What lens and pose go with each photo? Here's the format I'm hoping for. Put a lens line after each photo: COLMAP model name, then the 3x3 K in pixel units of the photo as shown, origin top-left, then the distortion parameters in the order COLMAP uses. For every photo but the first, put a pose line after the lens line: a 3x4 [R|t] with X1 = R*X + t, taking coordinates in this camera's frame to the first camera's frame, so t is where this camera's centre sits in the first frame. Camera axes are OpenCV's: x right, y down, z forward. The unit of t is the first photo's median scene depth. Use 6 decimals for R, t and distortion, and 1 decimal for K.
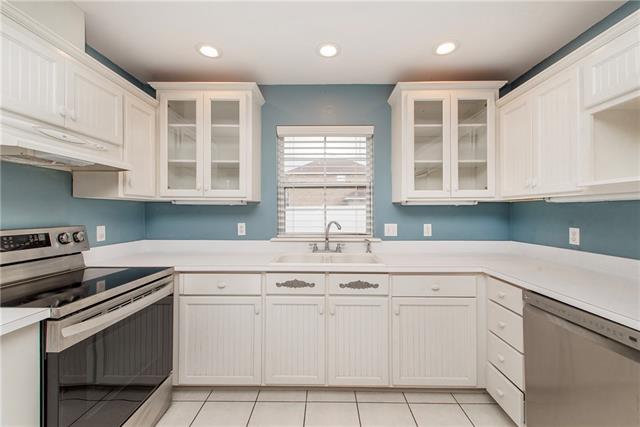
lens RADIAL K [[267.7, 0, 320.5], [0, 267.7, 209.8], [0, 0, 1]] dist [0.003680, 0.000002]
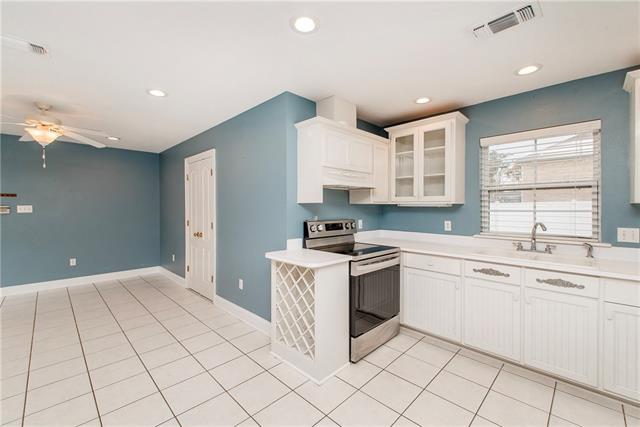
lens RADIAL K [[267.7, 0, 320.5], [0, 267.7, 209.8], [0, 0, 1]] dist [0.003680, 0.000002]
pose [[0.720205, 0.007550, -0.693721, 0.172095], [0.003604, 0.999887, 0.014623, -0.027237], [0.693752, -0.013032, 0.720096, -0.377896]]
